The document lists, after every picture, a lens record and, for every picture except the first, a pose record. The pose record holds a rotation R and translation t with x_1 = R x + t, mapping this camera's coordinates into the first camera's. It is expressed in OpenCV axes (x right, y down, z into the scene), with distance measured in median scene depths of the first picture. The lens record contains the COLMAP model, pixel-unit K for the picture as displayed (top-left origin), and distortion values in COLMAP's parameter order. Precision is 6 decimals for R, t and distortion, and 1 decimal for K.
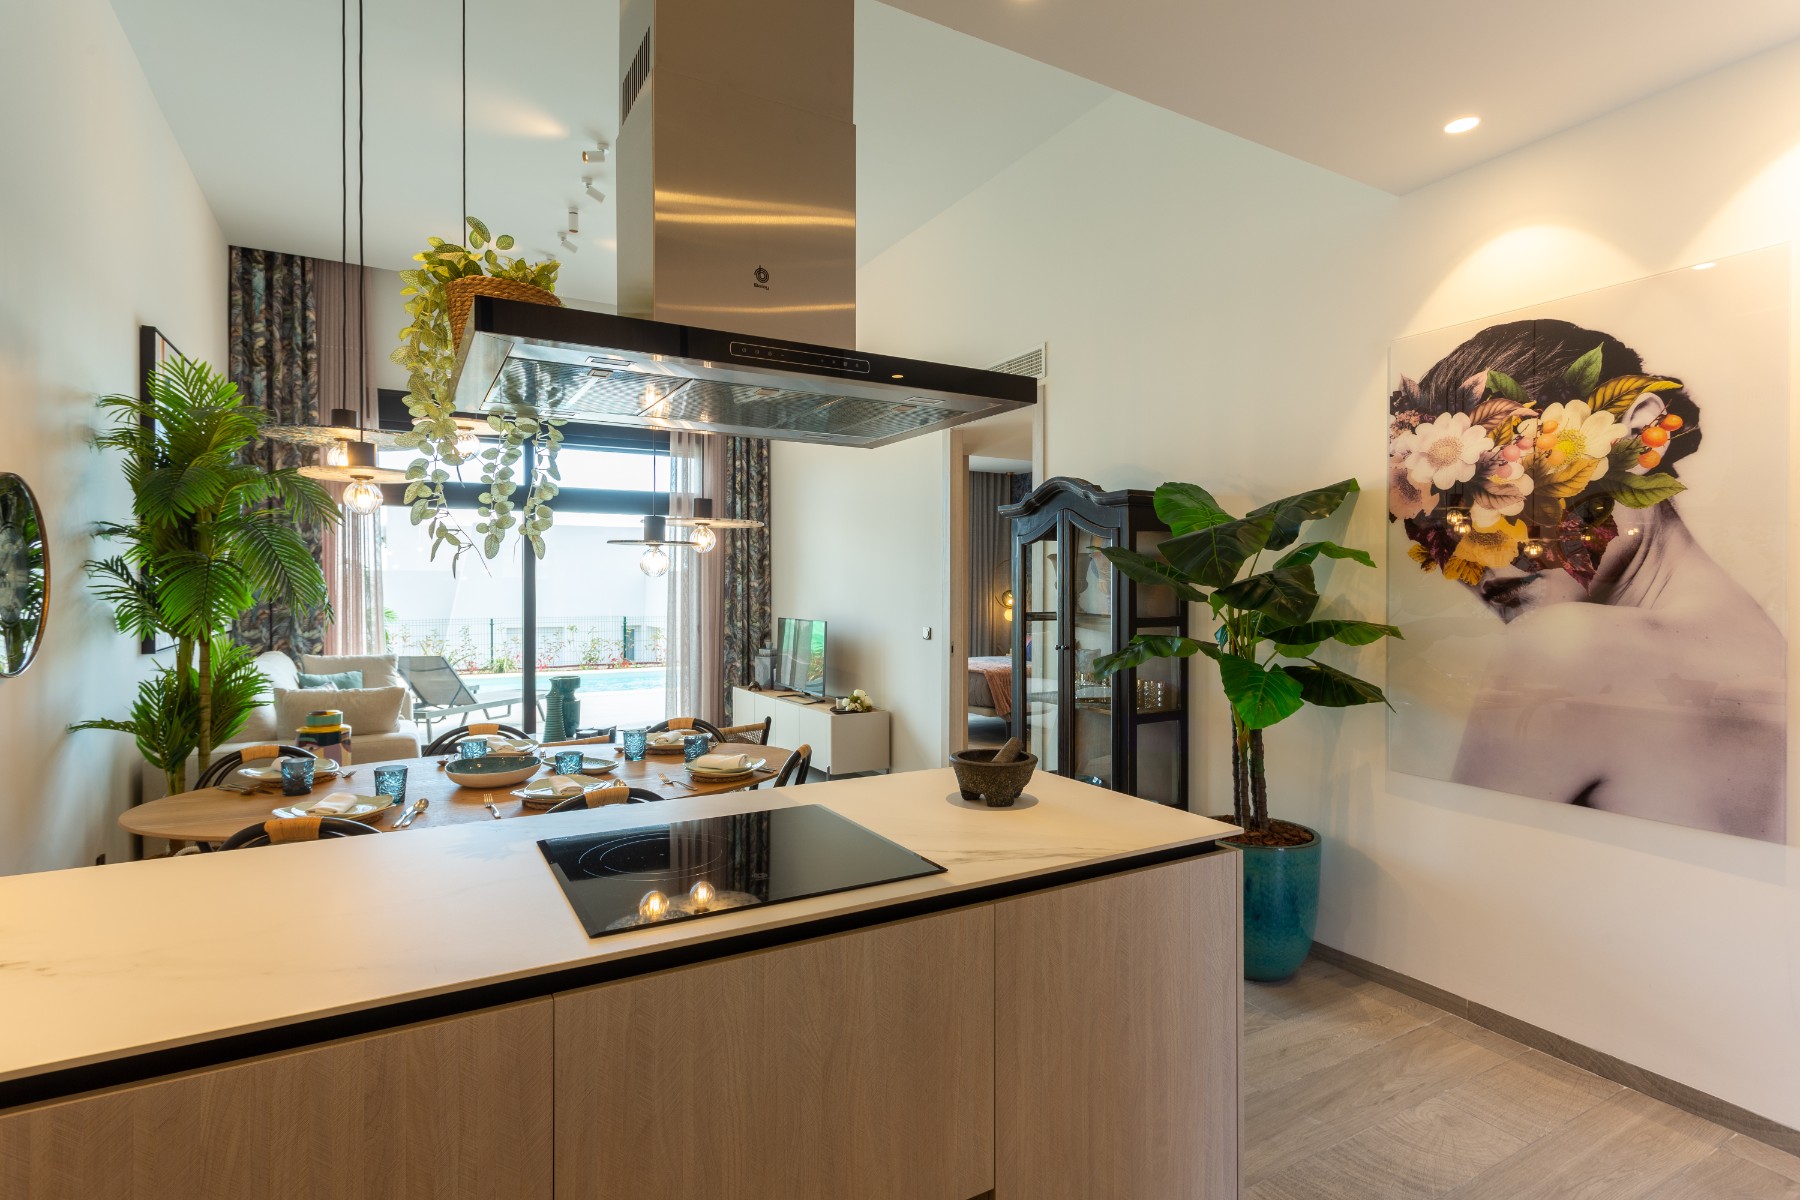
lens RADIAL K [[887.7, 0, 899.4], [0, 887.7, 594.8], [0, 0, 1]] dist [0.000250, 0.000222]
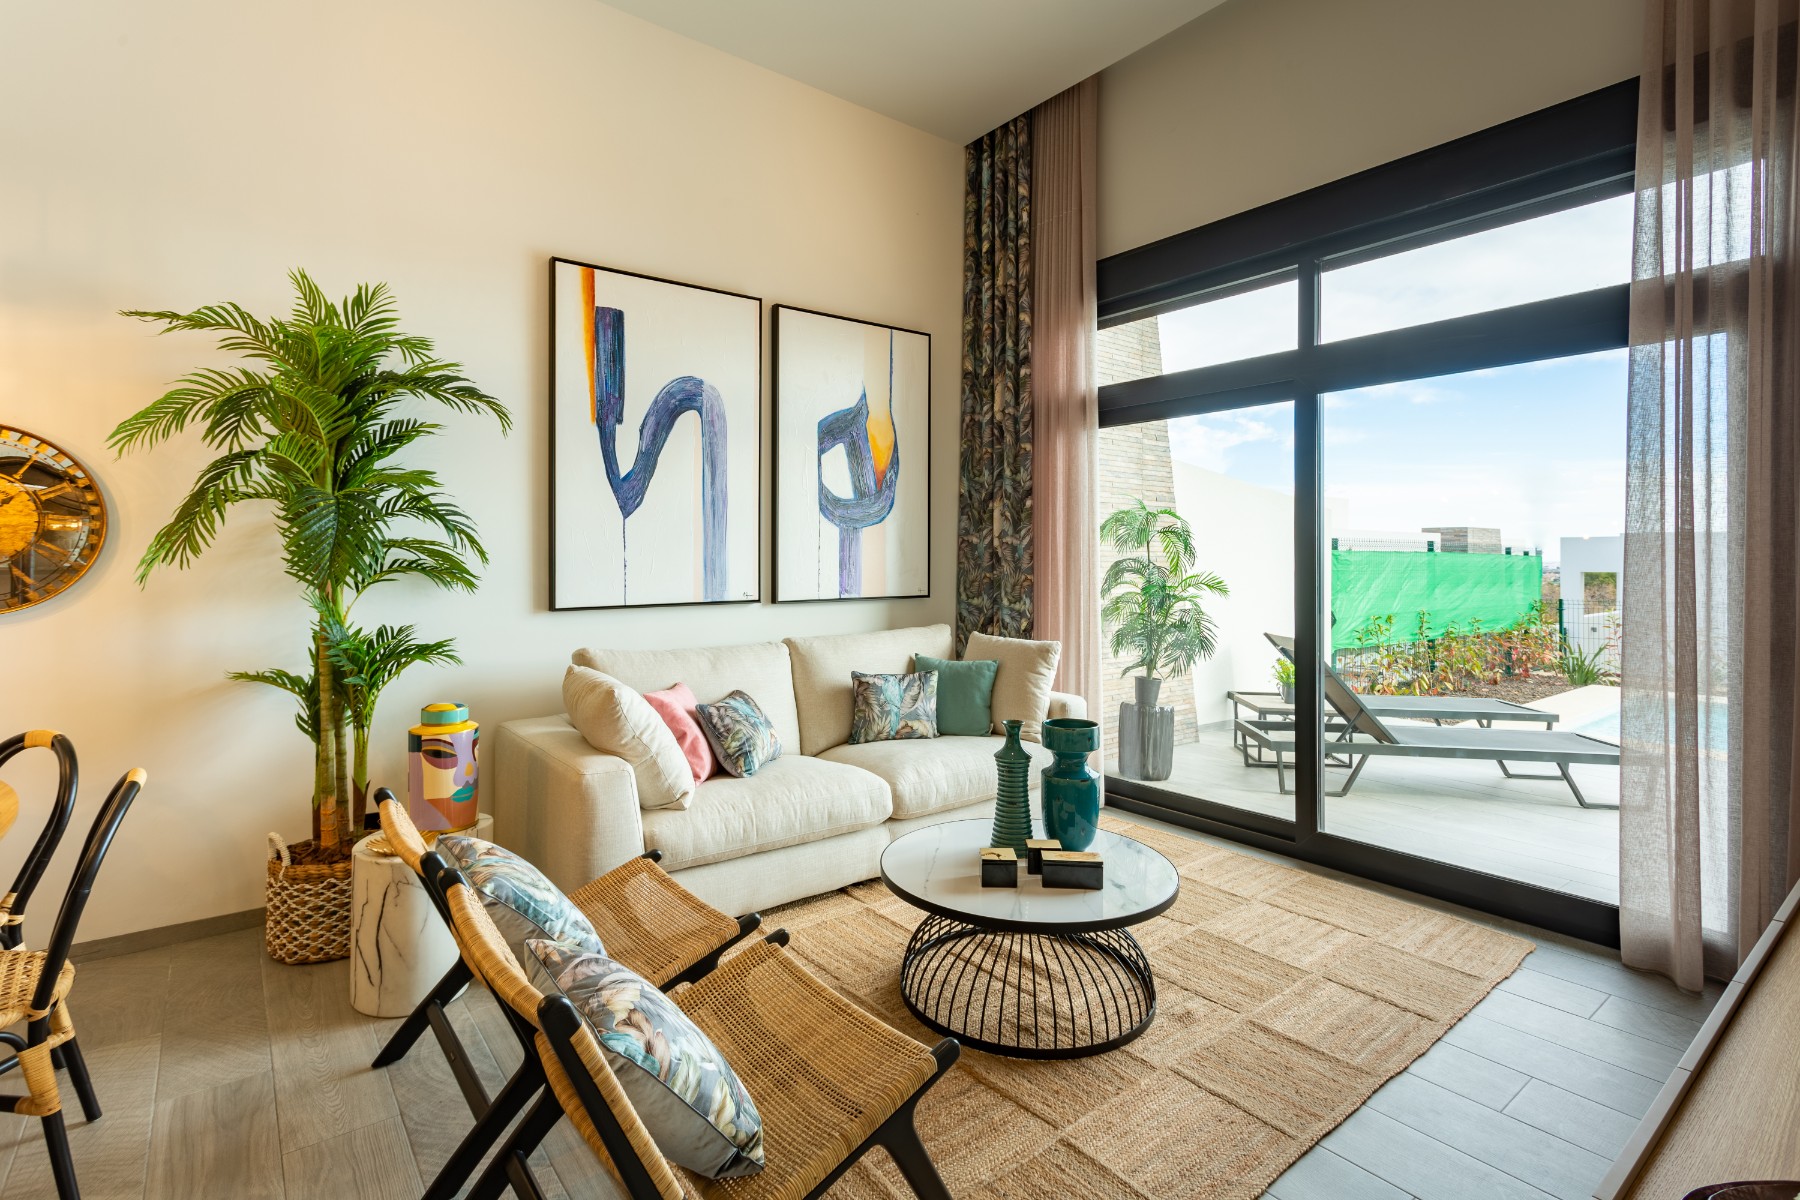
lens RADIAL K [[887.7, 0, 919.1], [0, 887.7, 555.5], [0, 0, 1]] dist [0.000250, 0.000222]
pose [[0.154686, -0.002895, -0.987959, 0.078946], [-0.010559, 0.999934, -0.004583, 0.005097], [0.987907, 0.011141, 0.154645, 0.809490]]
